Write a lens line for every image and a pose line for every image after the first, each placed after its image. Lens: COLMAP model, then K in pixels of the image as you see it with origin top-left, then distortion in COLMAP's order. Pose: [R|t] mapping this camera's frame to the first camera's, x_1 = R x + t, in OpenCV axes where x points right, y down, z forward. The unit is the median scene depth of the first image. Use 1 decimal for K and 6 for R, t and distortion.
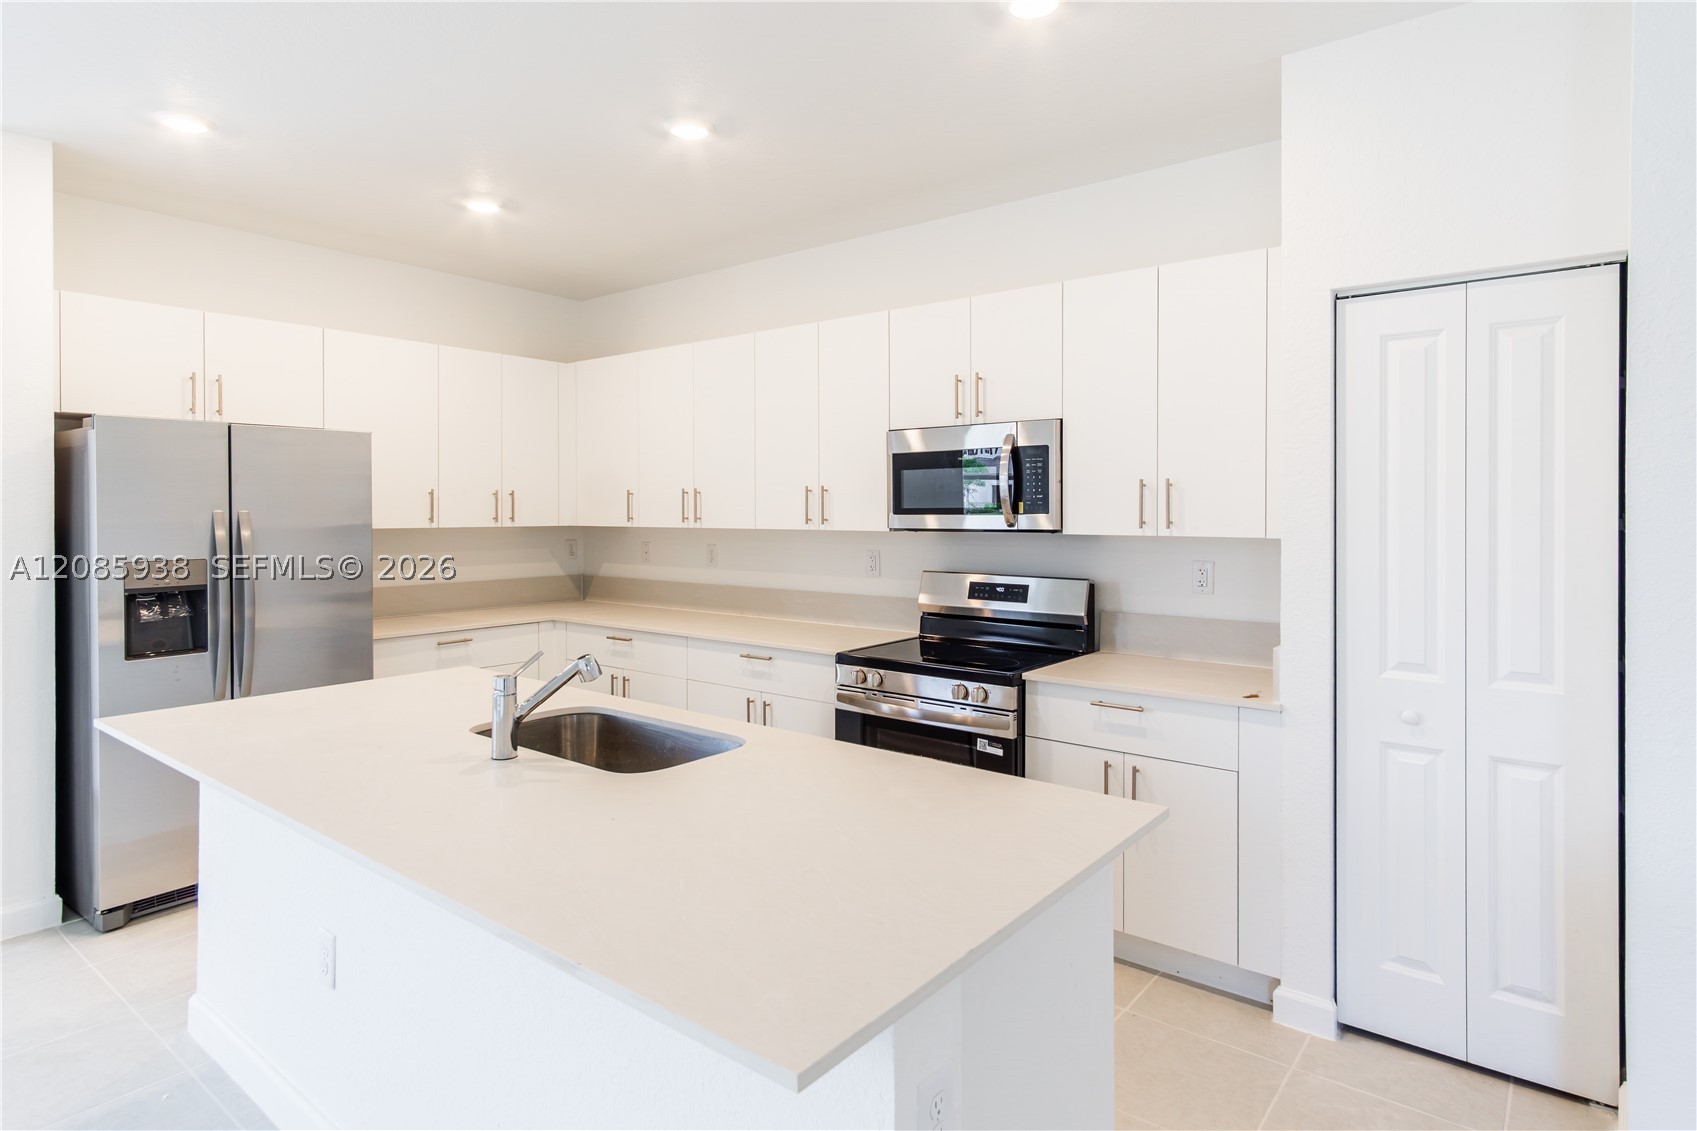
lens RADIAL K [[928.2, 0, 846.8], [0, 928.2, 512.5], [0, 0, 1]] dist [0.002968, -0.000020]
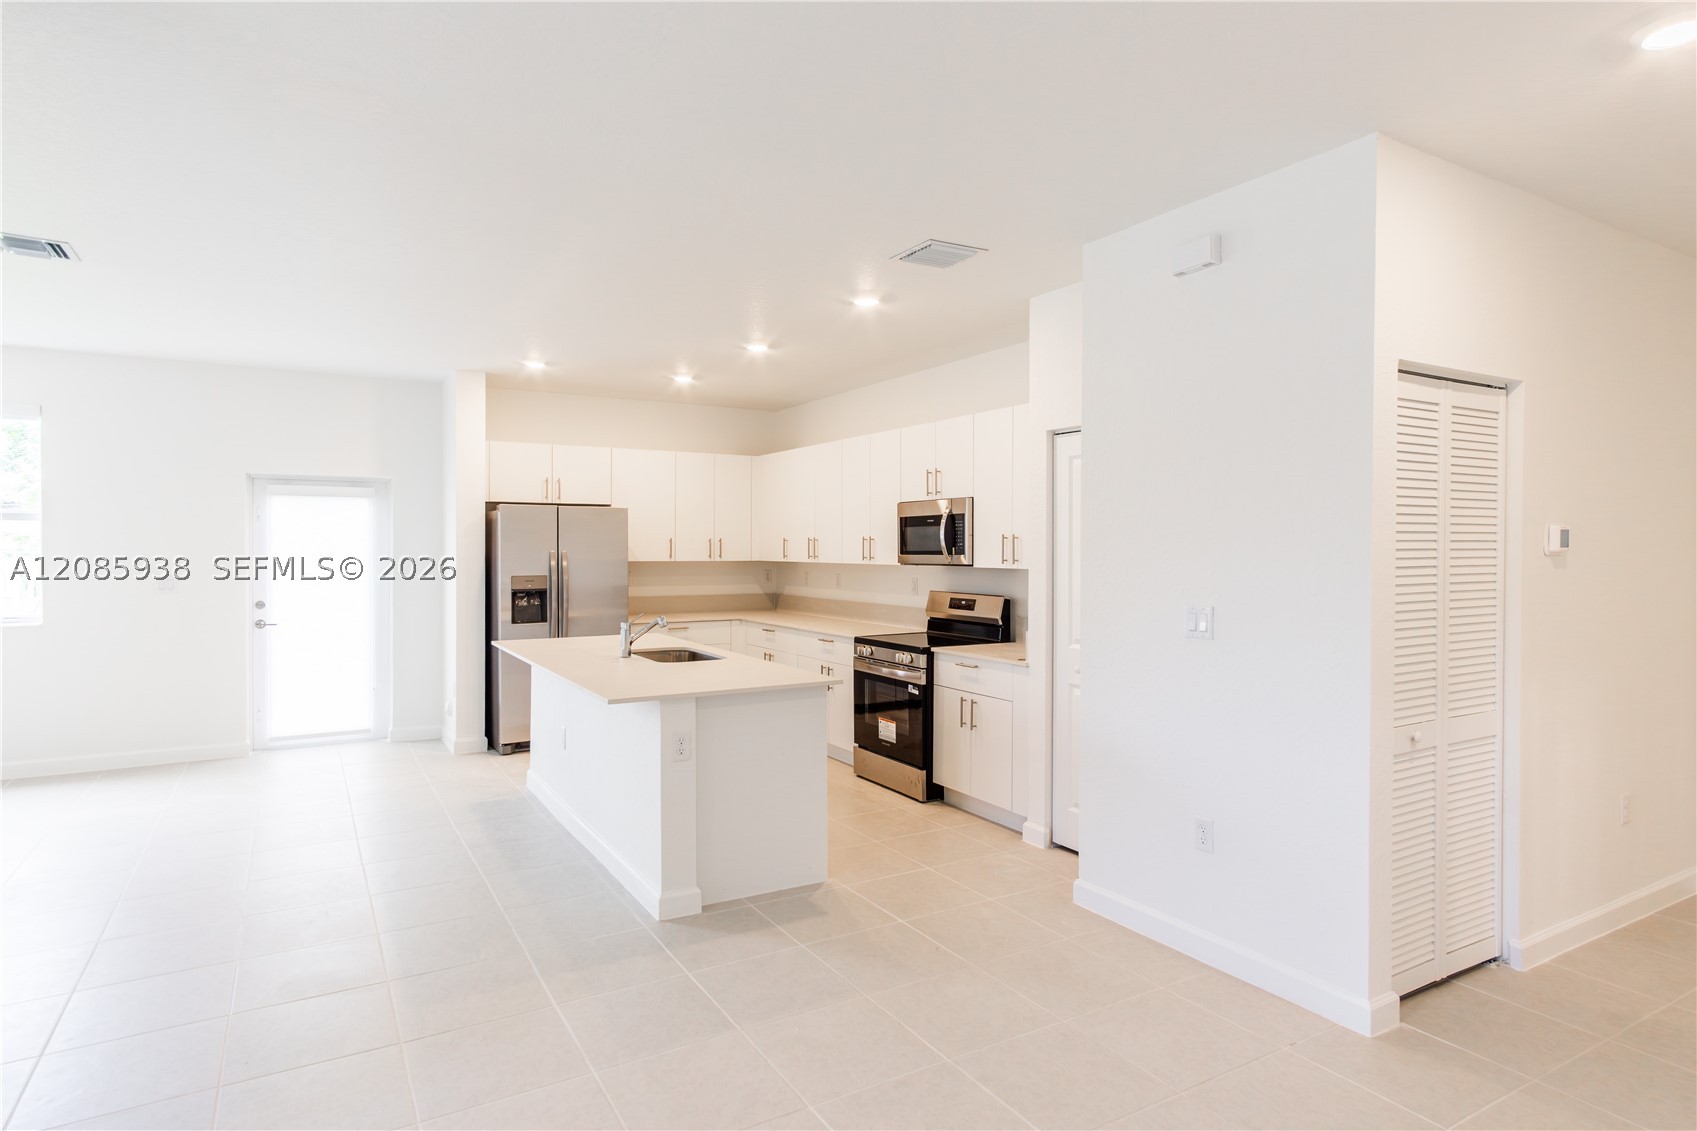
lens RADIAL K [[927.5, 0, 854.7], [0, 927.5, 554.4], [0, 0, 1]] dist [-0.000849, -0.000167]
pose [[0.935400, 0.005370, -0.353551, 0.578881], [-0.004363, 0.999984, 0.003645, -0.004143], [0.353565, -0.001867, 0.935408, -0.571357]]
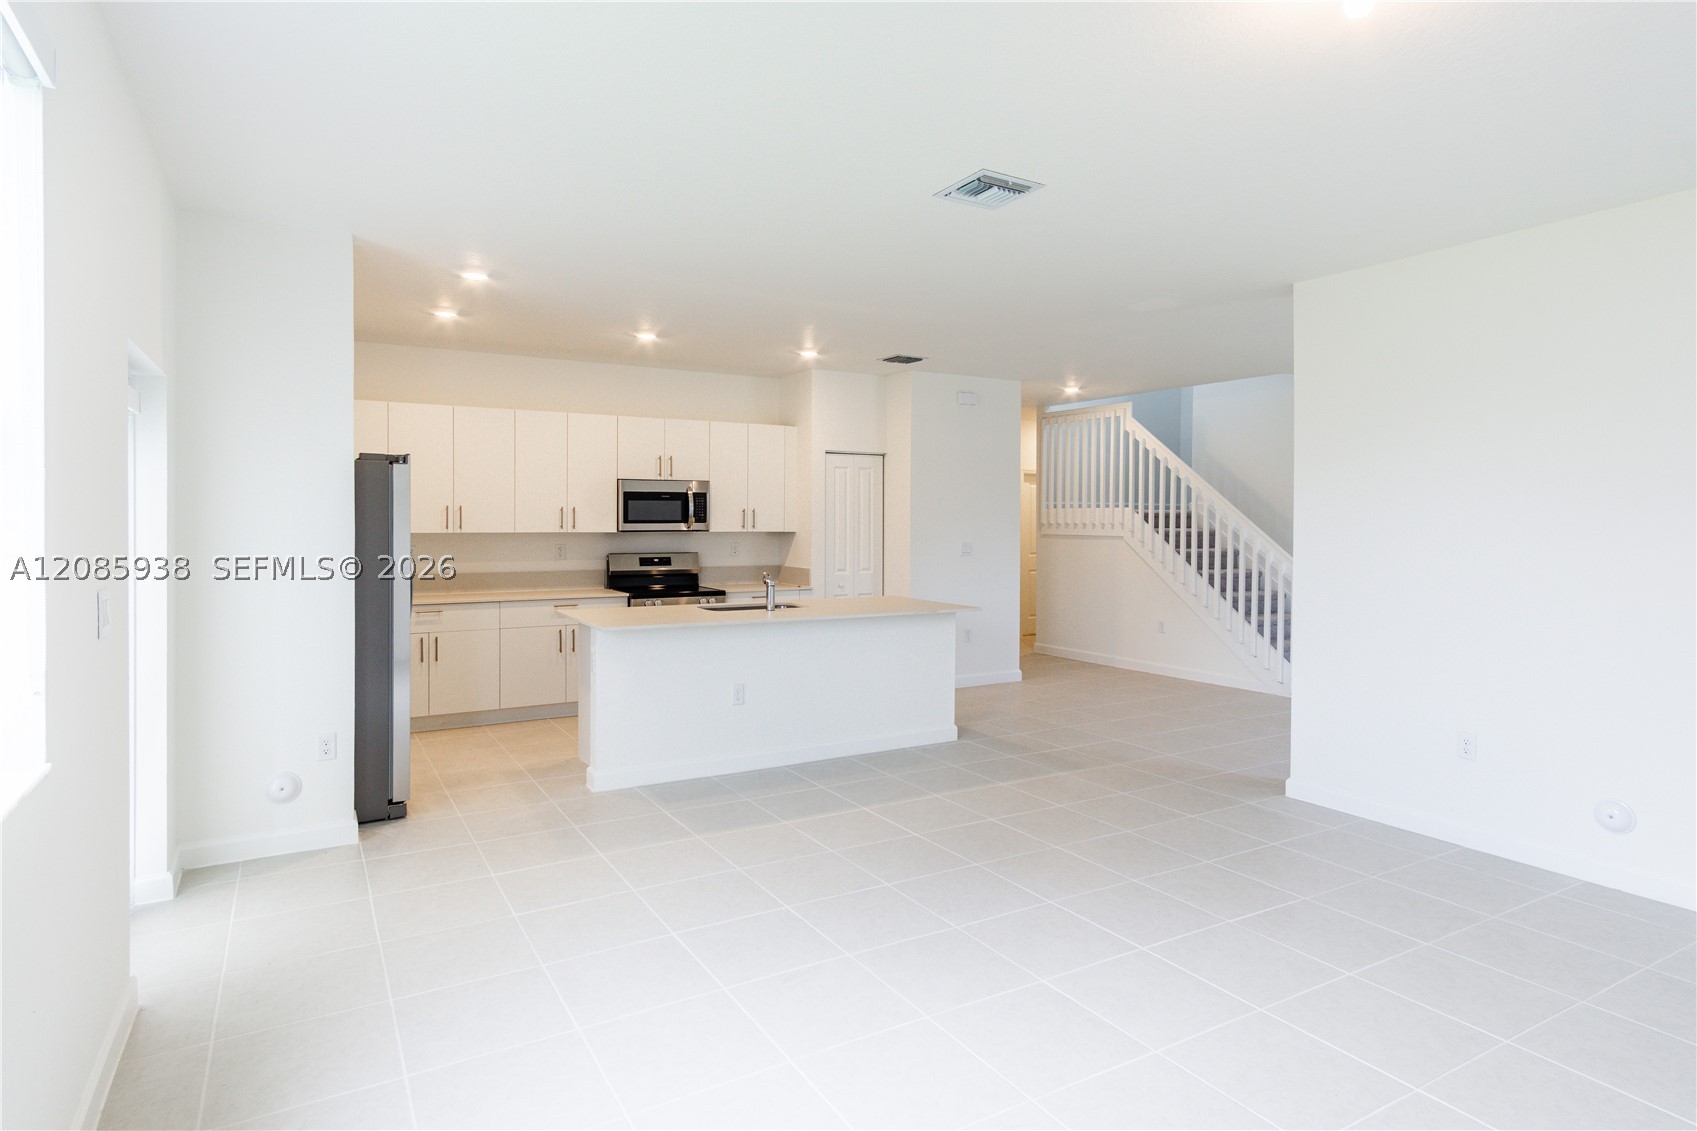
lens RADIAL K [[941.7, 0, 869.0], [0, 941.7, 518.2], [0, 0, 1]] dist [0.016865, -0.000604]
pose [[0.342717, 0.005027, 0.939425, -1.691034], [-0.001016, 0.999987, -0.004980, 0.000865], [-0.939438, 0.000752, 0.342717, -0.148474]]
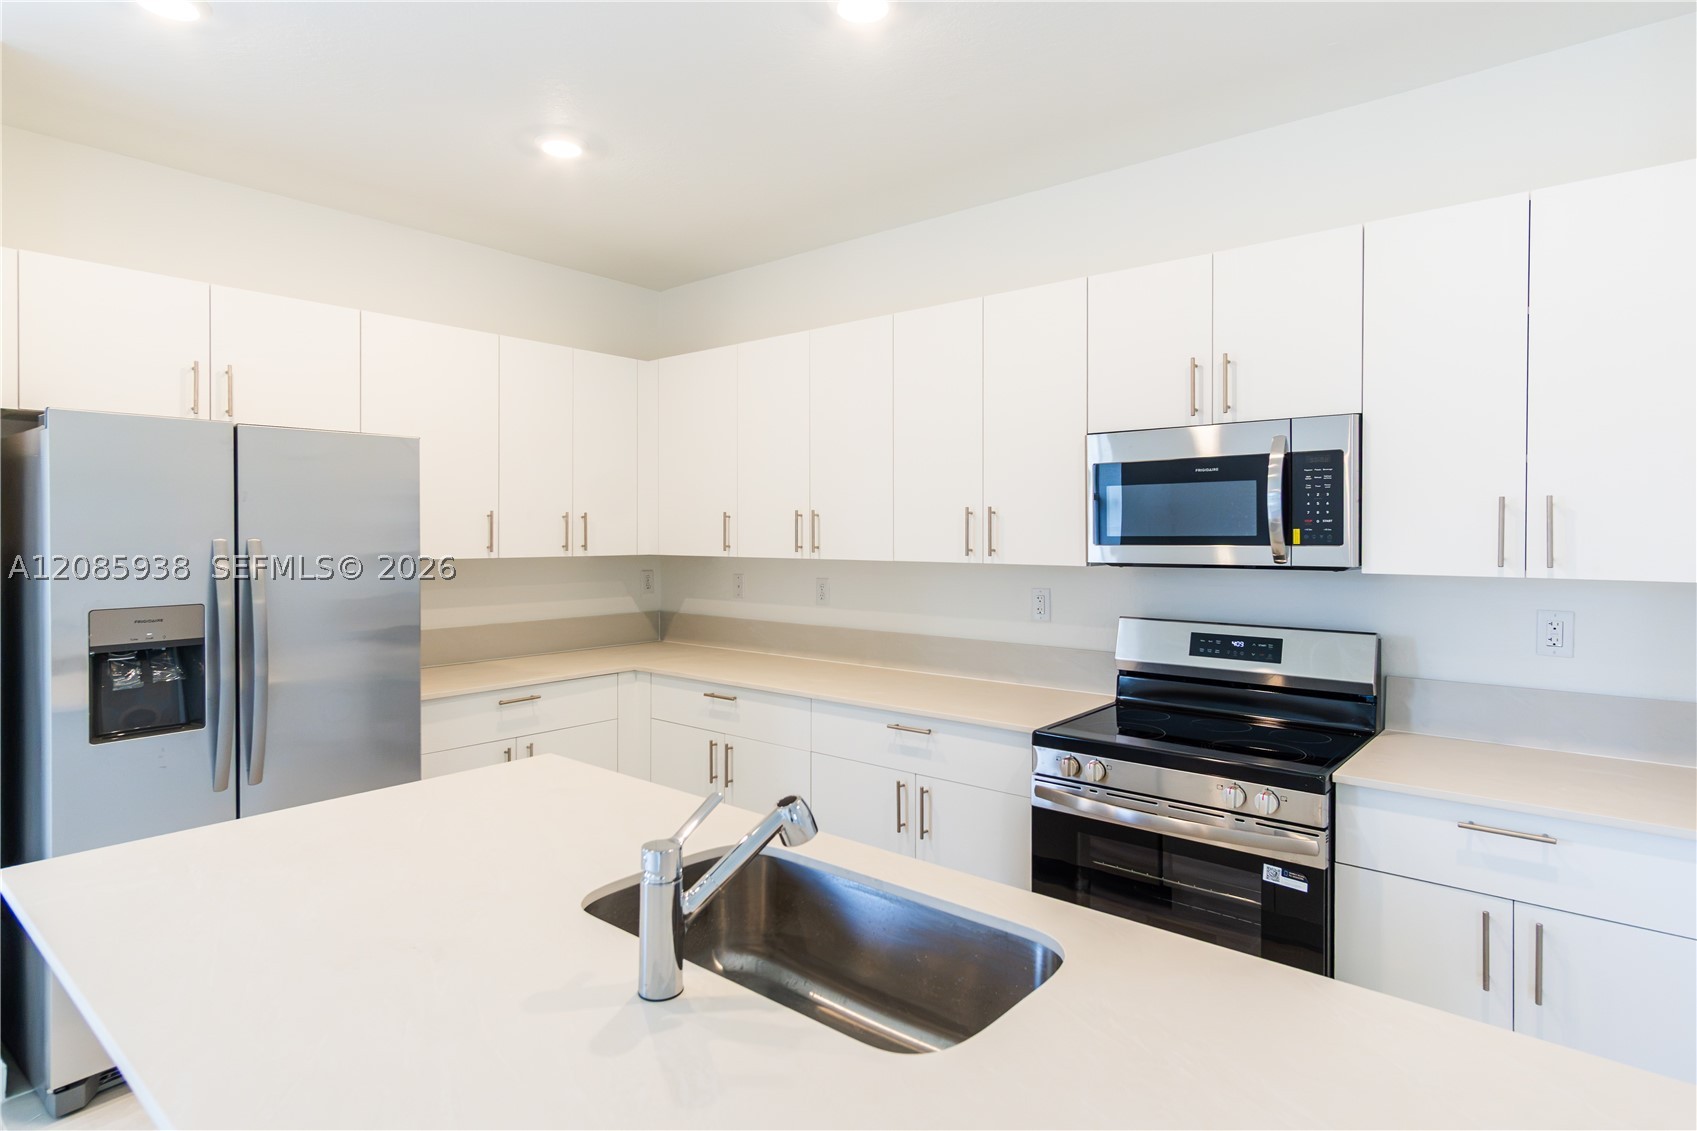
lens RADIAL K [[911.5, 0, 844.9], [0, 911.5, 531.2], [0, 0, 1]] dist [0.001963, 0.002060]
pose [[0.999481, 0.001154, -0.032200, -0.137541], [-0.001277, 0.999992, -0.003799, -0.005941], [0.032196, 0.003839, 0.999474, 0.260777]]
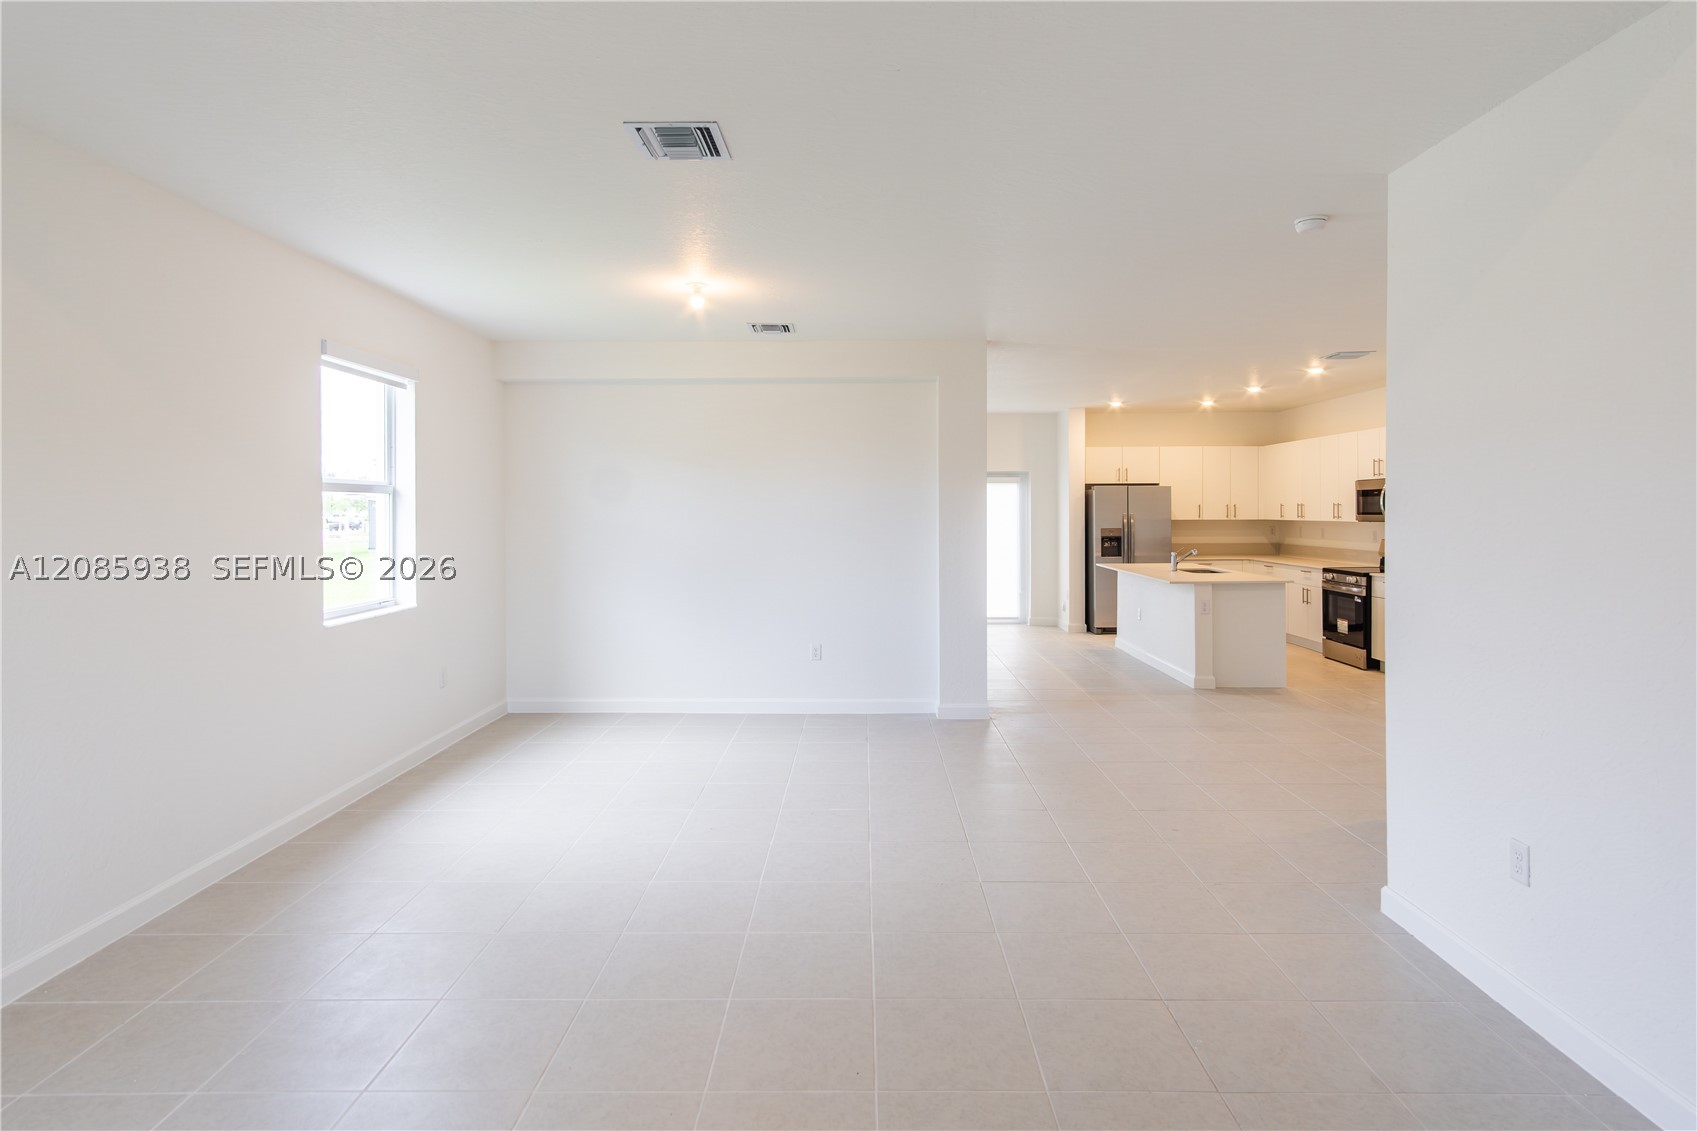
lens RADIAL K [[941.7, 0, 869.0], [0, 941.7, 518.2], [0, 0, 1]] dist [0.016865, -0.000604]
pose [[0.625729, 0.004805, -0.780026, 1.260669], [0.000848, 0.999976, 0.006841, -0.007819], [0.780040, -0.004942, 0.625710, -1.661429]]
